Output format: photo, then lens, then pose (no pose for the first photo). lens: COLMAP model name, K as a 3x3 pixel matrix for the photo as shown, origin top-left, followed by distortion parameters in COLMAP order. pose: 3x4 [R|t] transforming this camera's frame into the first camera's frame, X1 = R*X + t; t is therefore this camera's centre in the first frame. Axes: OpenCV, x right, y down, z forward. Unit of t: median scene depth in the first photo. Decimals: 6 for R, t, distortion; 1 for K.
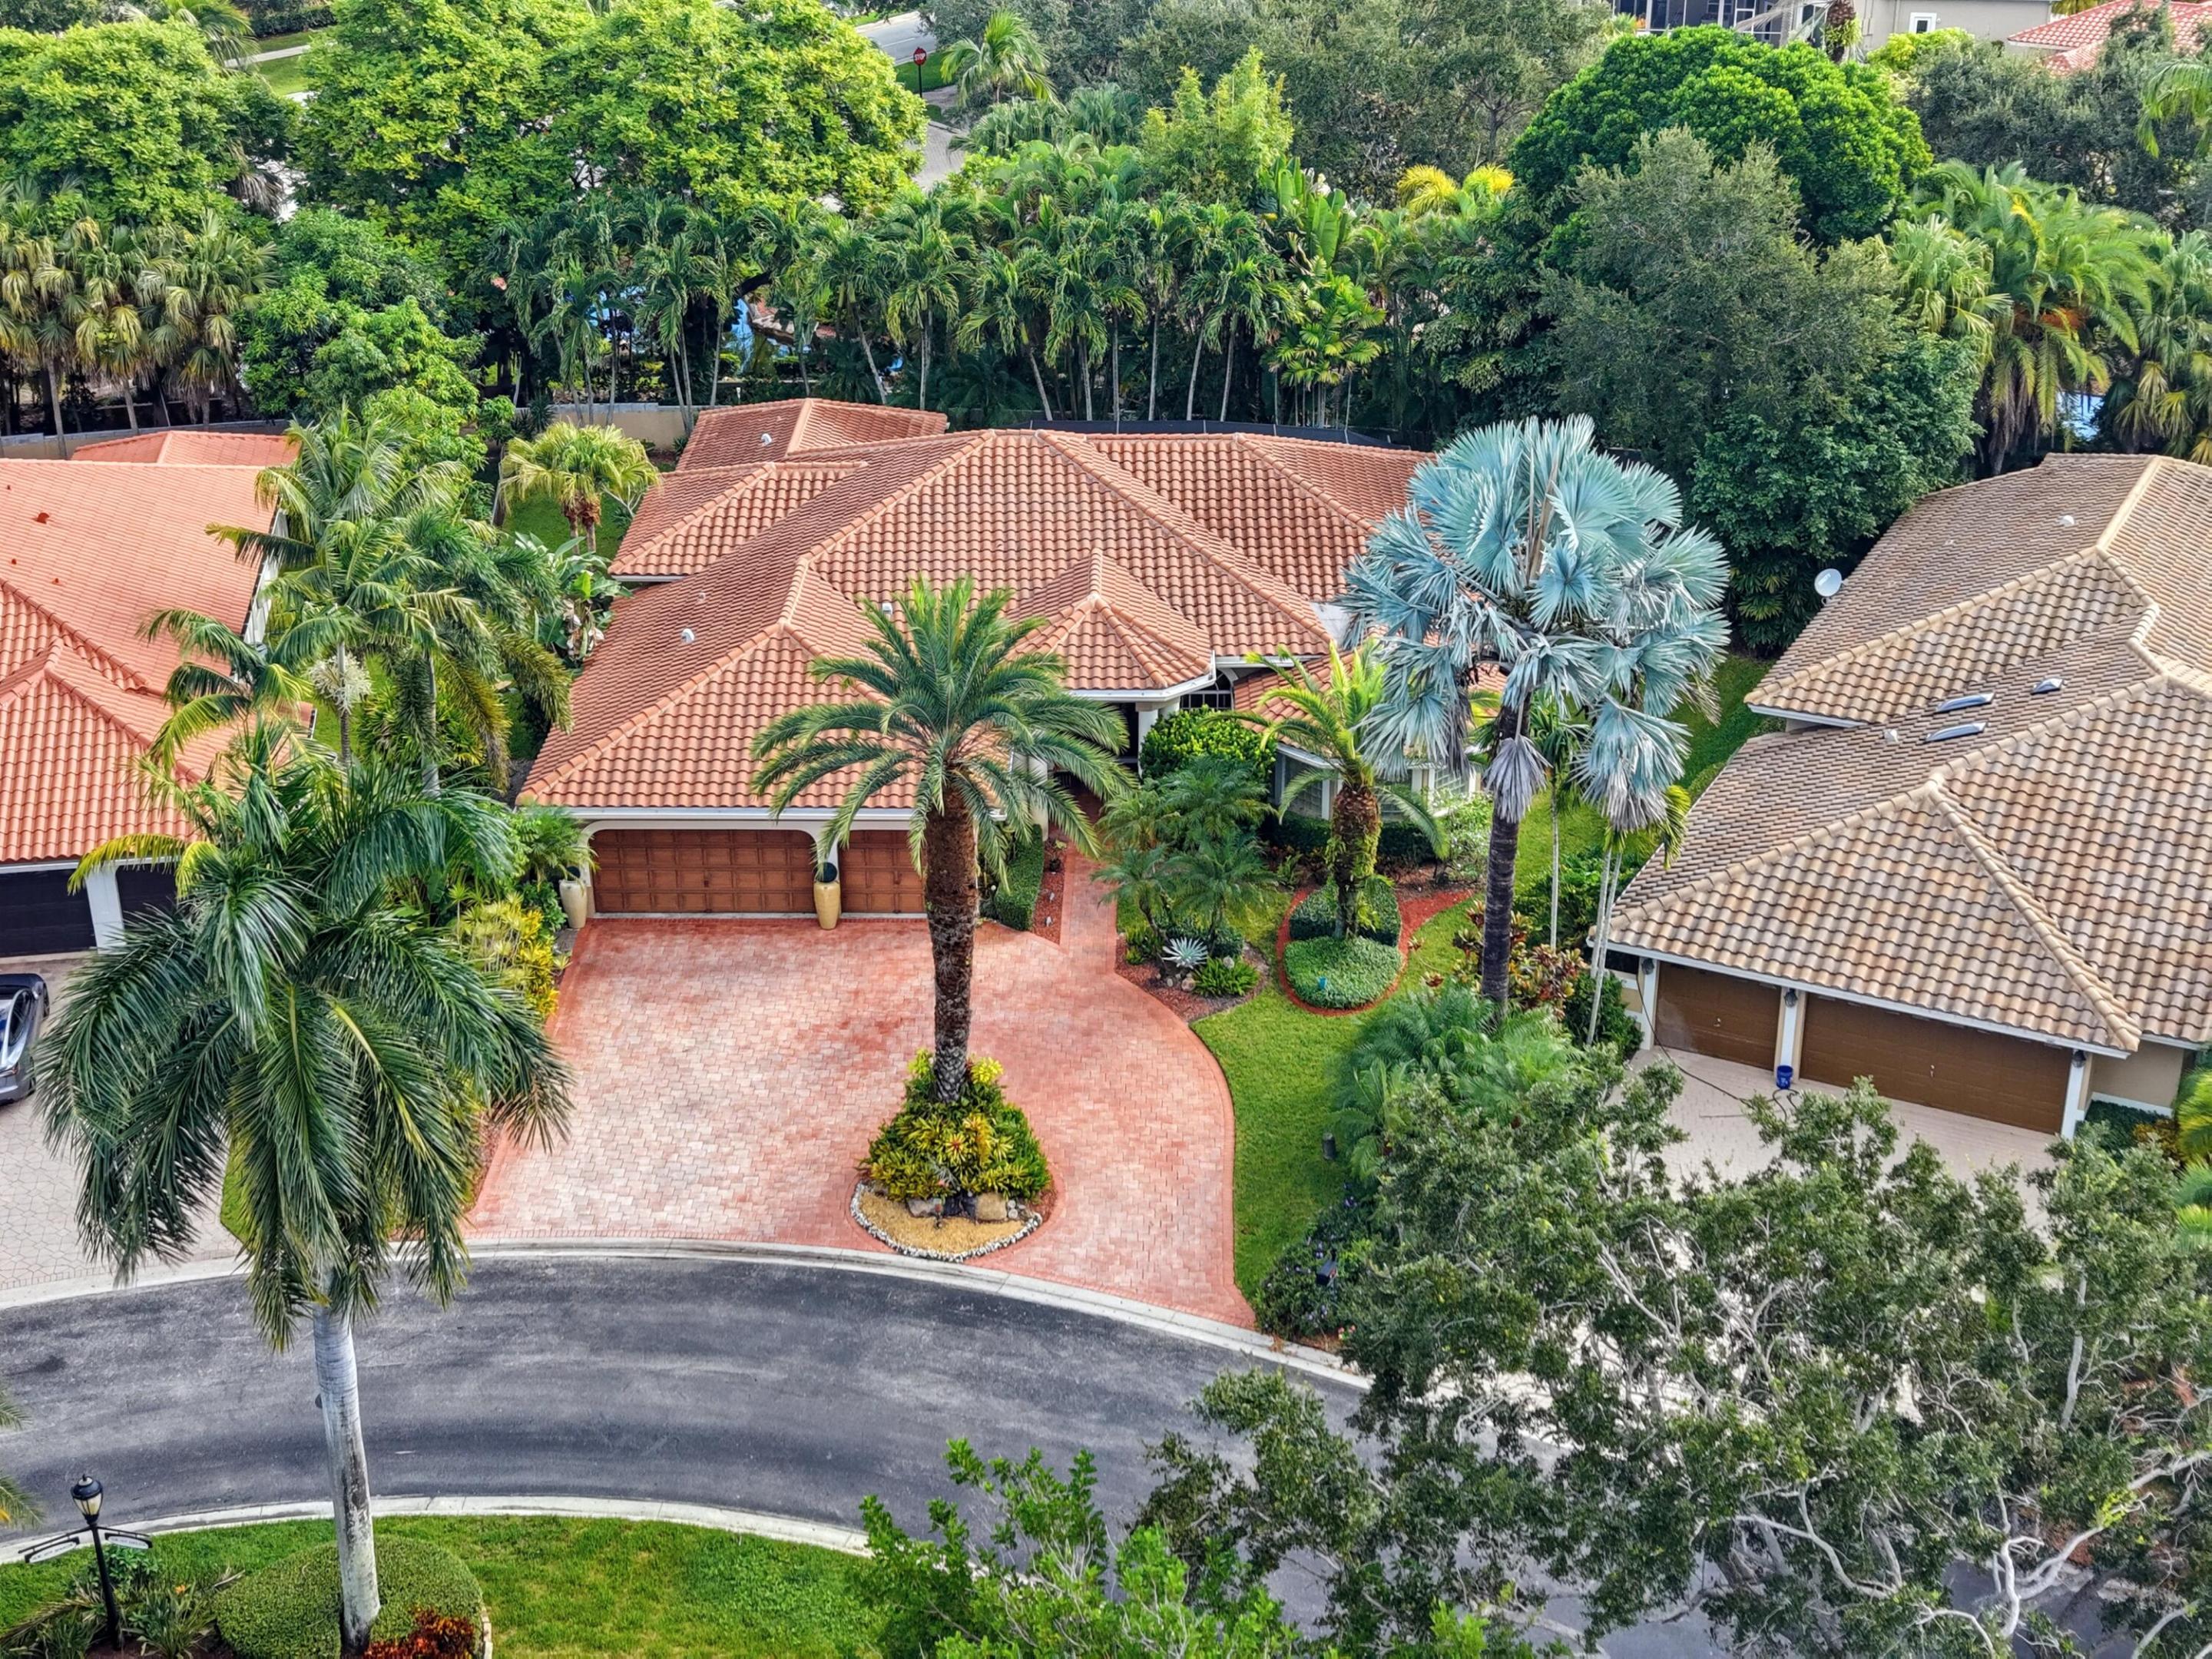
lens RADIAL K [[2913.5, 0, 1106.0], [0, 2913.5, 829.5], [0, 0, 1]] dist [0.166610, -0.608598]
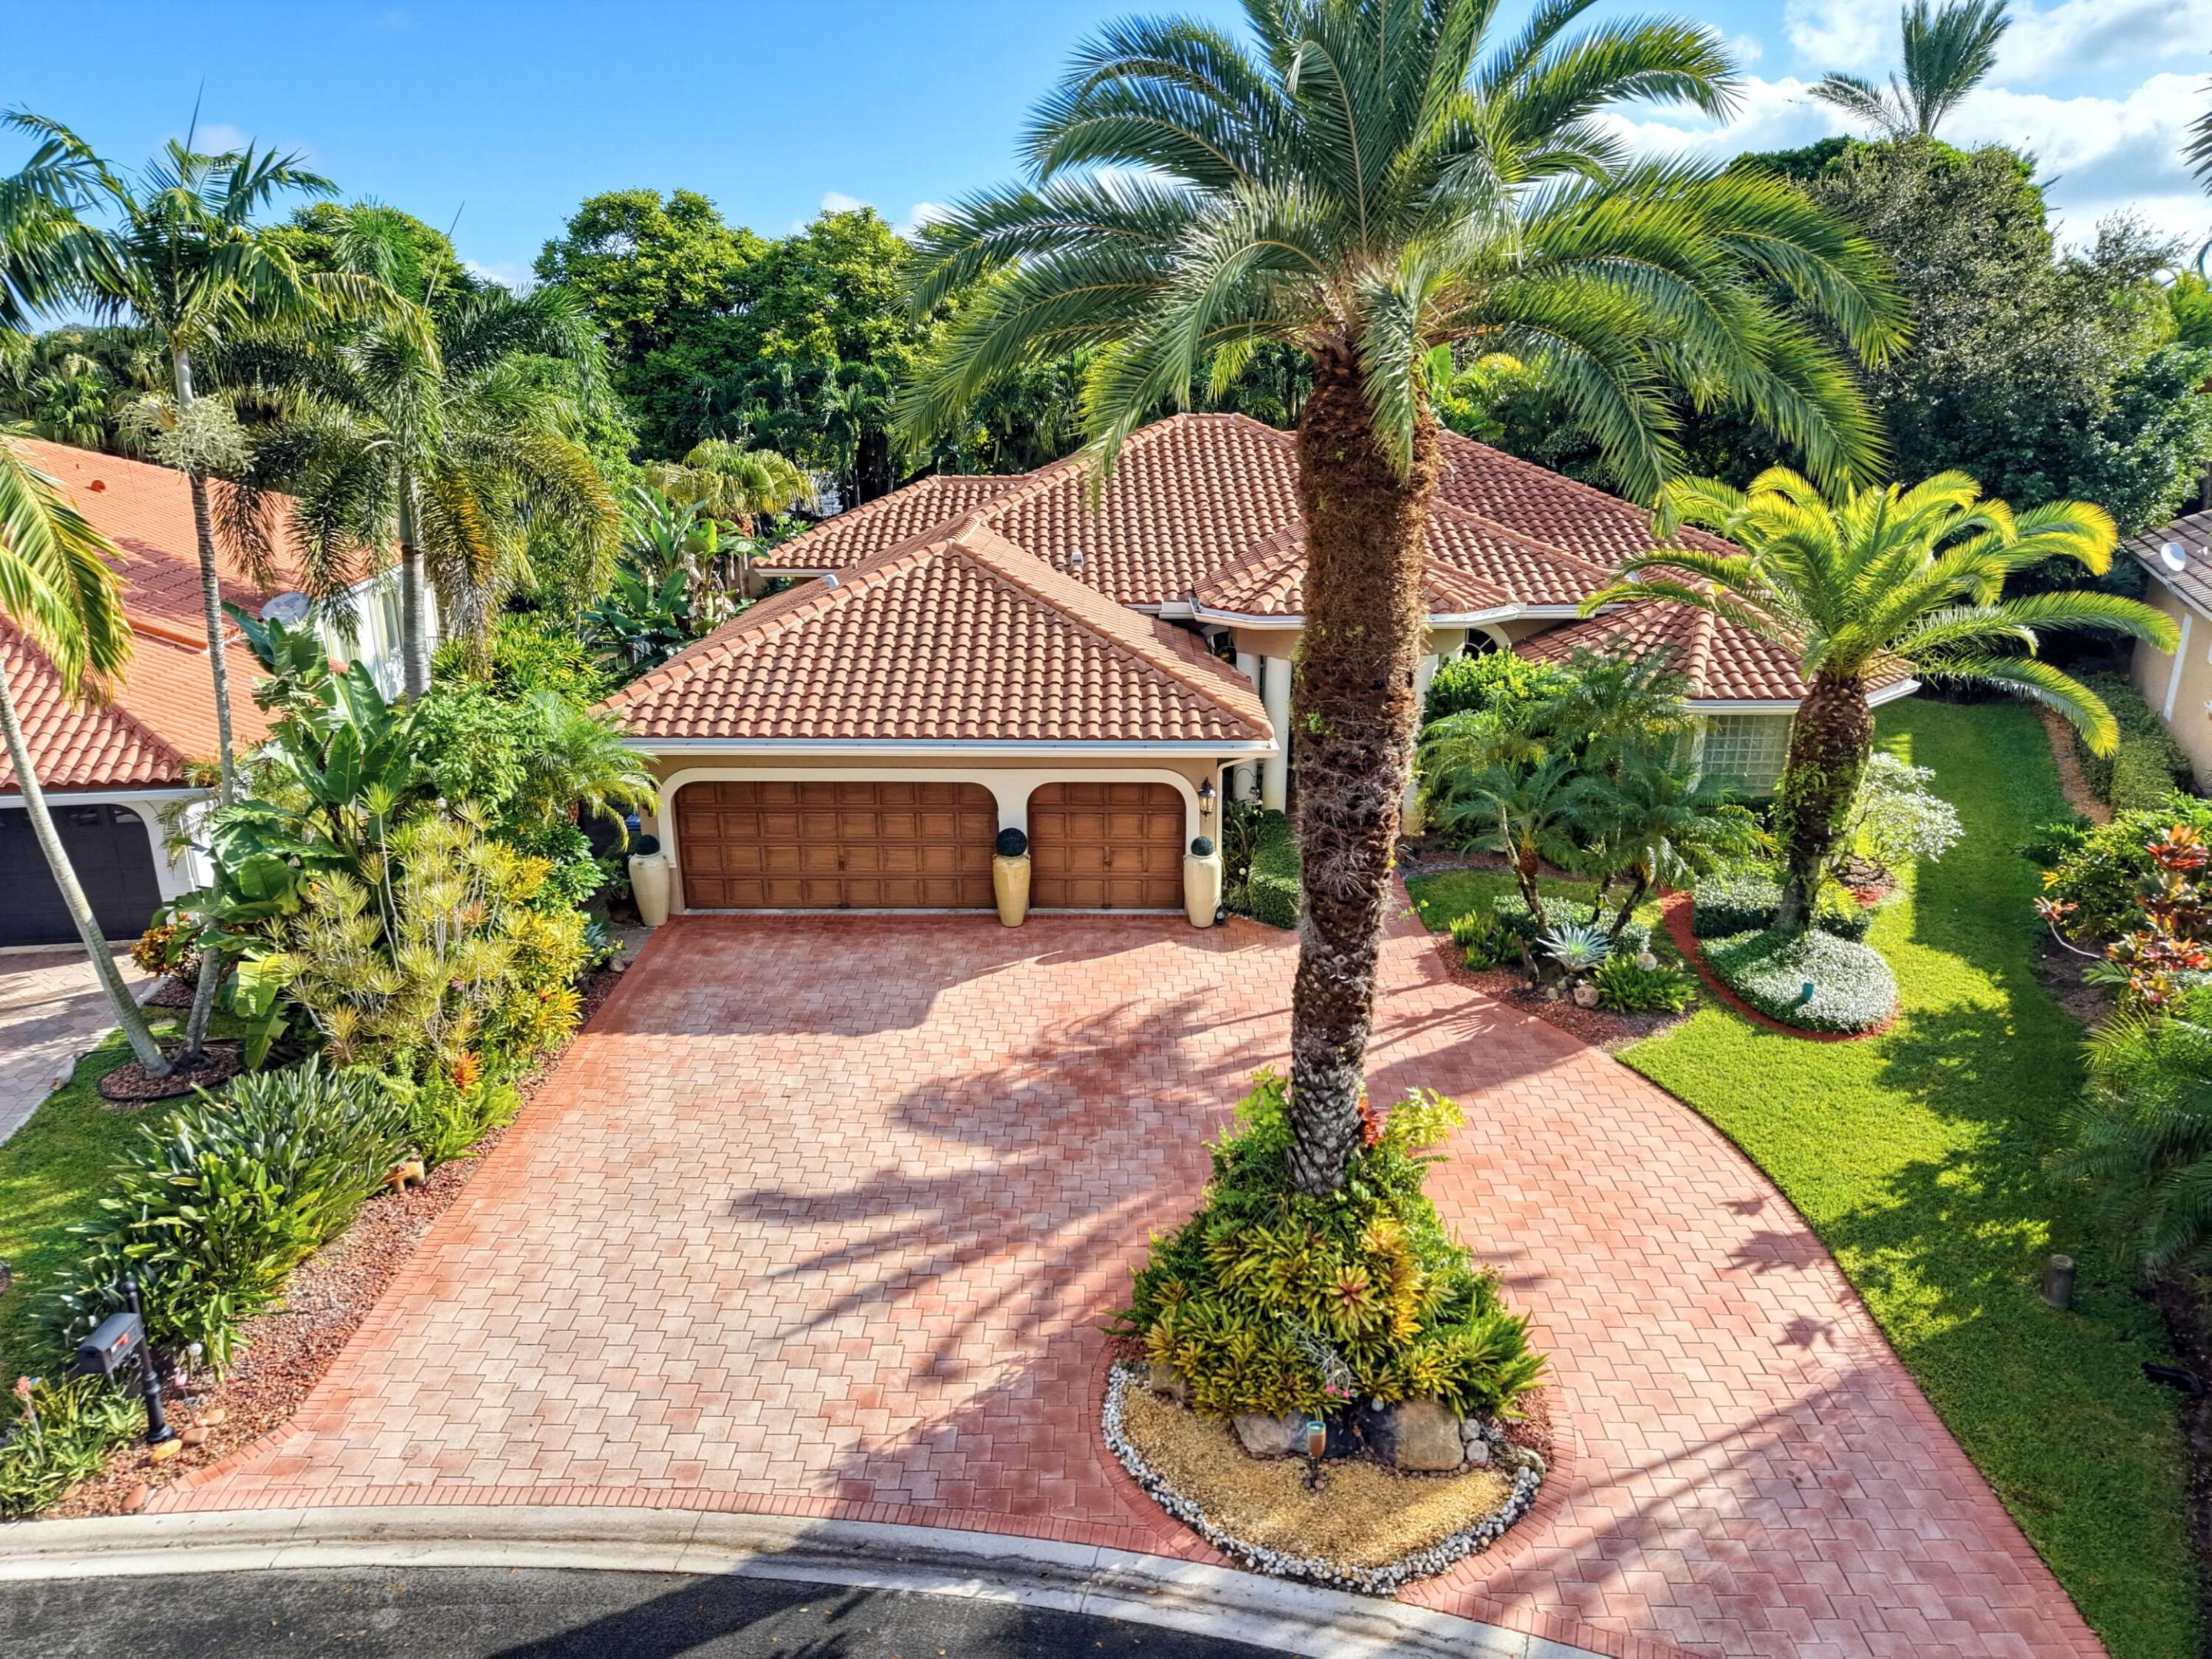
lens RADIAL K [[1482.8, 0, 1106.0], [0, 1482.8, 829.5], [0, 0, 1]] dist [0.034807, -0.044209]
pose [[0.999961, 0.002494, 0.008421, -0.069191], [-0.001375, 0.991464, -0.130372, 0.052212], [-0.008674, 0.130355, 0.991429, 0.589121]]
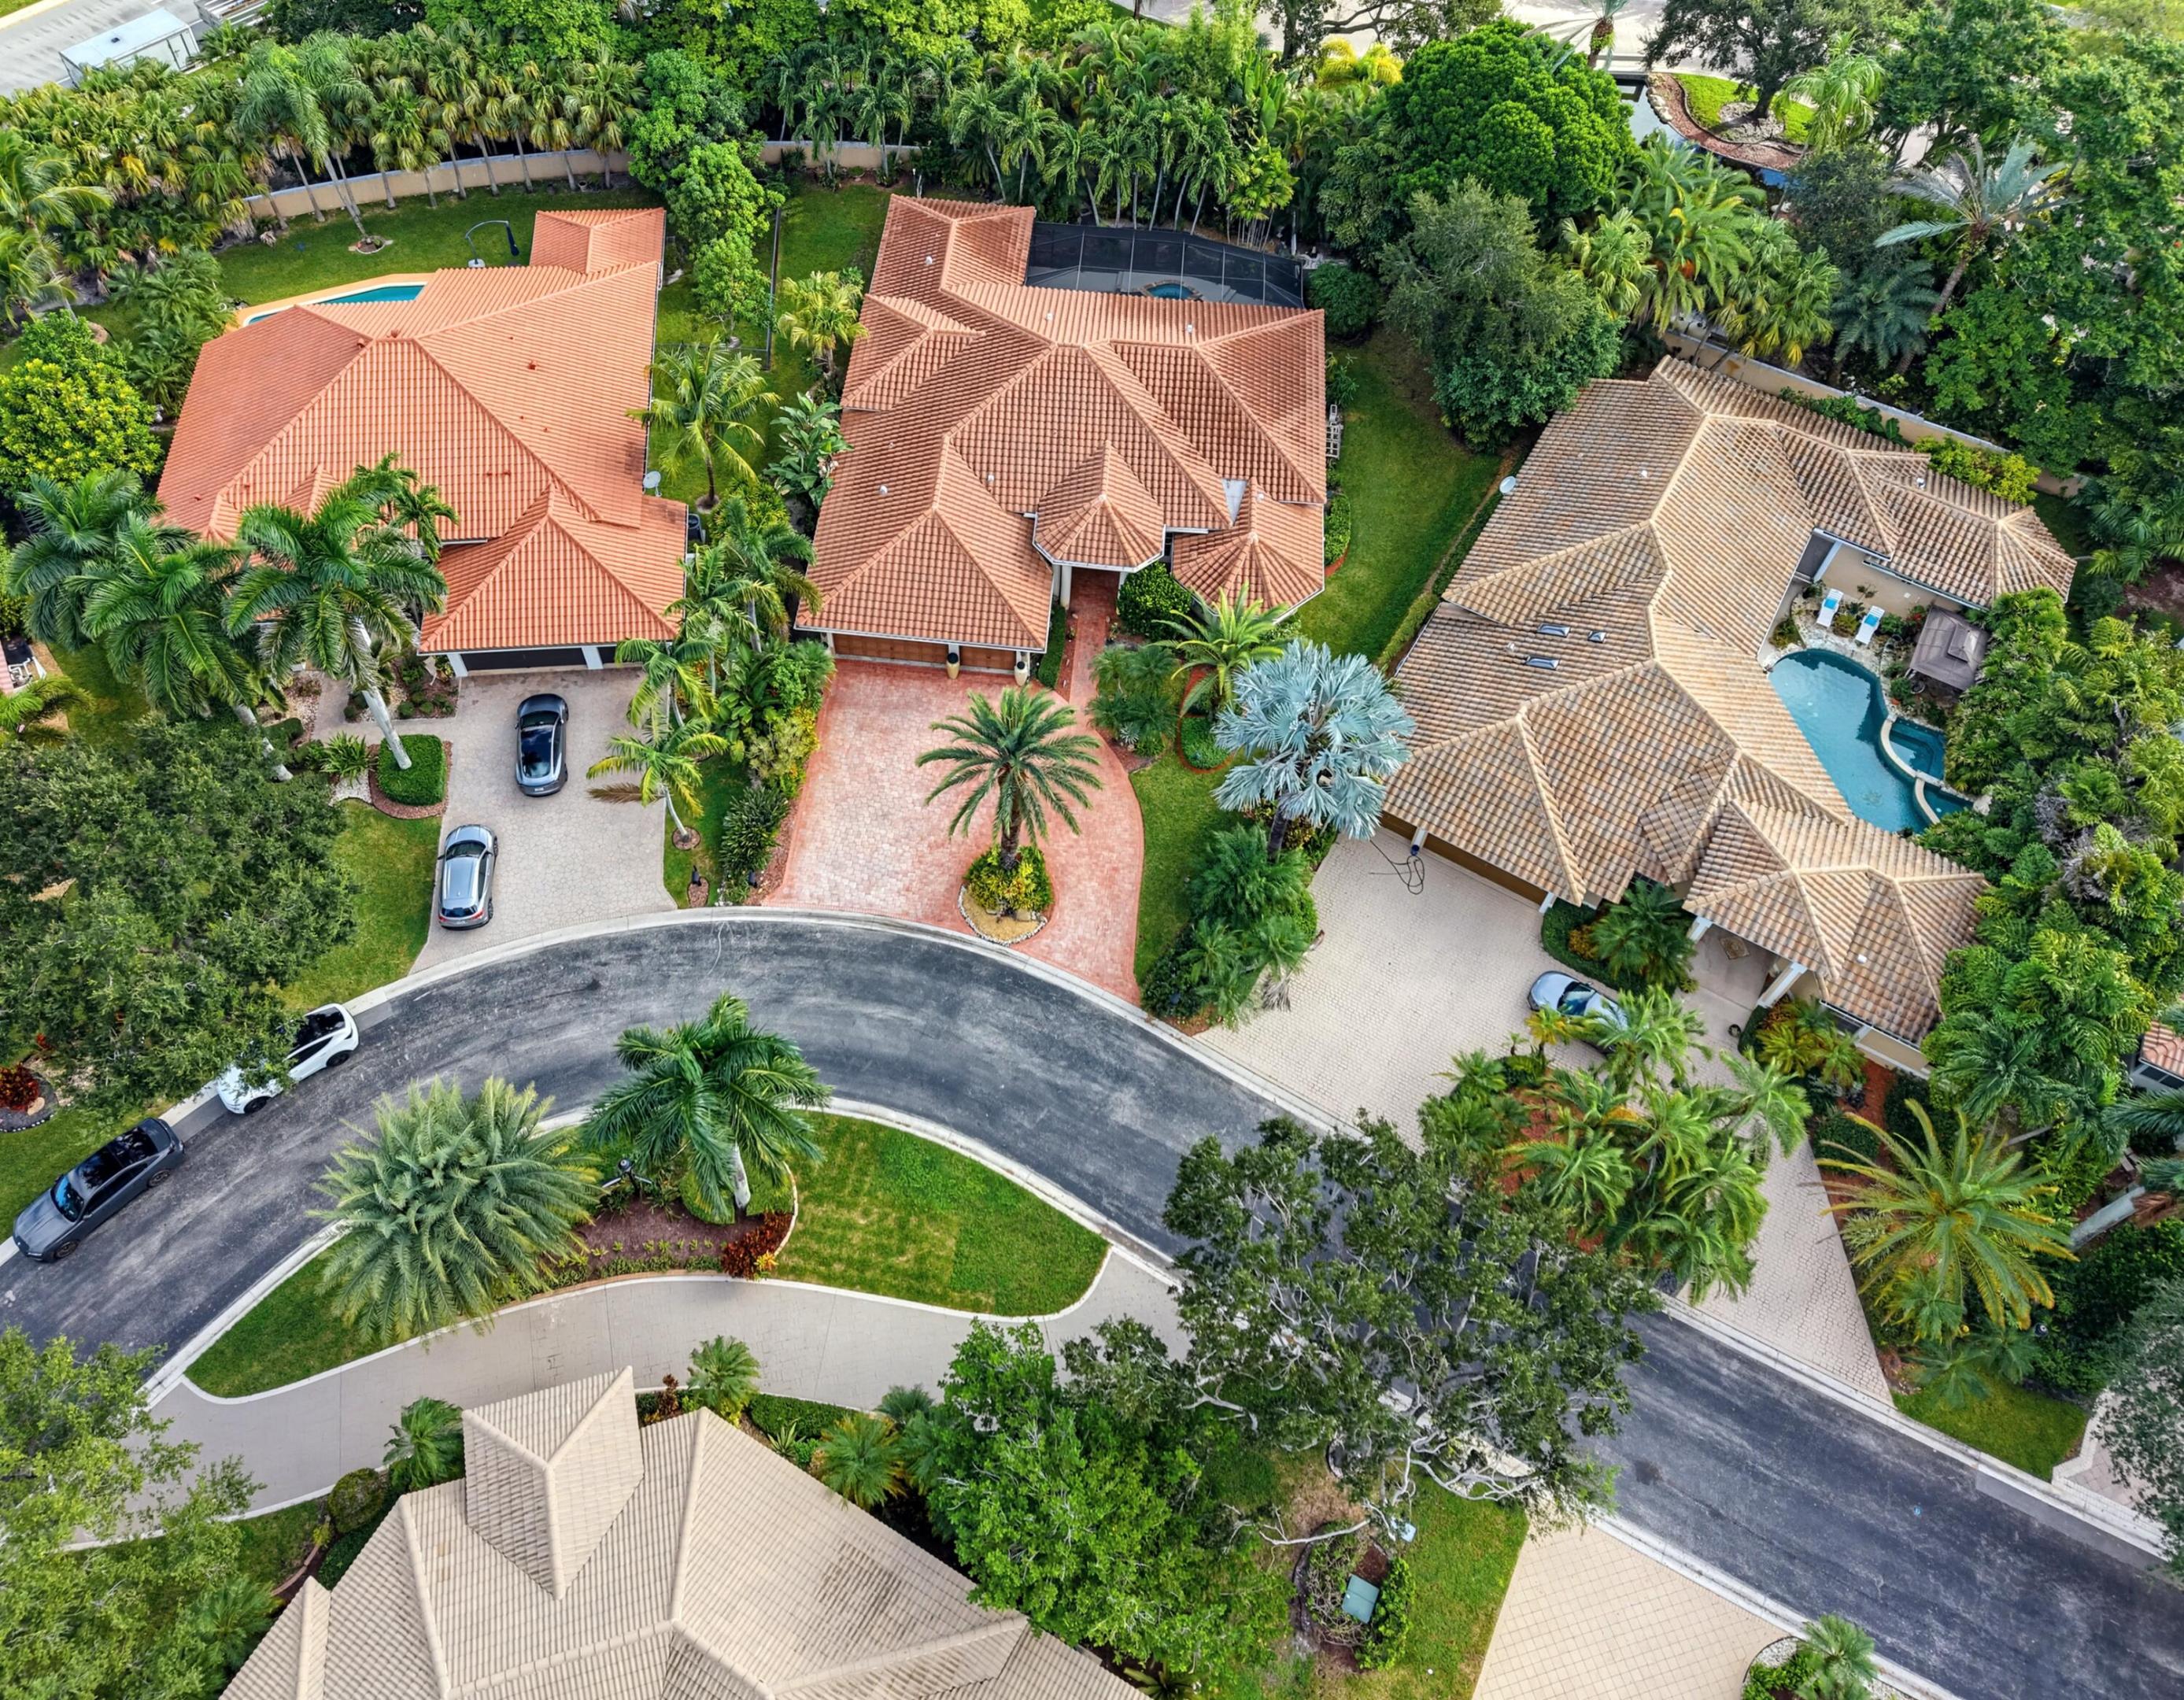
lens RADIAL K [[1643.9, 0, 1045.9], [0, 1643.9, 691.1], [0, 0, 1]] dist [0.065542, -0.177480]
pose [[0.996750, 0.079022, -0.015678, -0.013594], [-0.062246, 0.878959, 0.472817, -0.442711], [0.051144, -0.470305, 0.881021, 0.022347]]
